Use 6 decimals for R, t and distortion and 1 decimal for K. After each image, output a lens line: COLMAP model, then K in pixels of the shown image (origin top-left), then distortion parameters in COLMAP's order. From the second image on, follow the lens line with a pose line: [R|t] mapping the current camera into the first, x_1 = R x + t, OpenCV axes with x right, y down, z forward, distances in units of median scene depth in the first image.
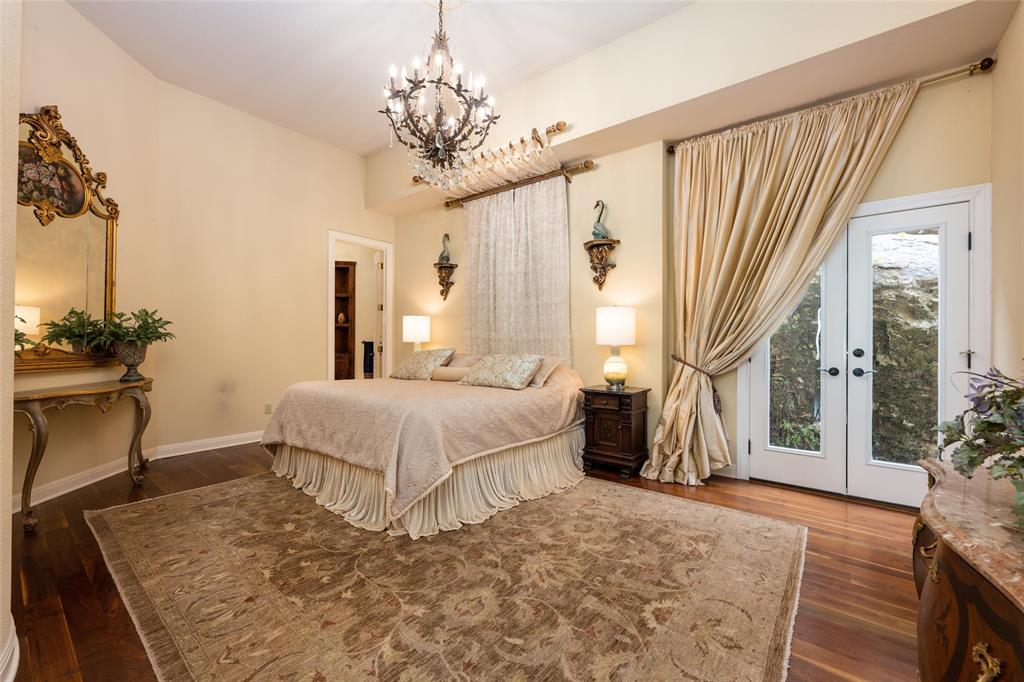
lens RADIAL K [[422.9, 0, 516.0], [0, 422.9, 343.7], [0, 0, 1]] dist [-0.000115, -0.000028]
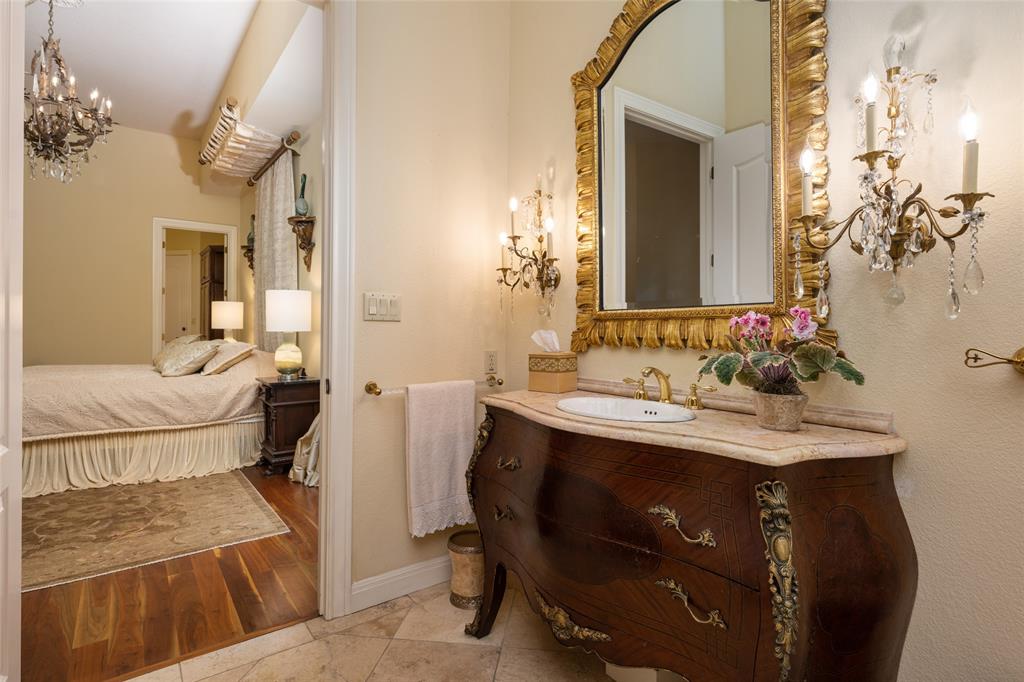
lens RADIAL K [[520.2, 0, 513.5], [0, 520.2, 330.2], [0, 0, 1]] dist [-0.001130, -0.000317]
pose [[0.965996, -0.001709, -0.258551, 1.412972], [0.001323, 0.999998, -0.001667, 0.003562], [0.258553, 0.001268, 0.965996, 0.041363]]
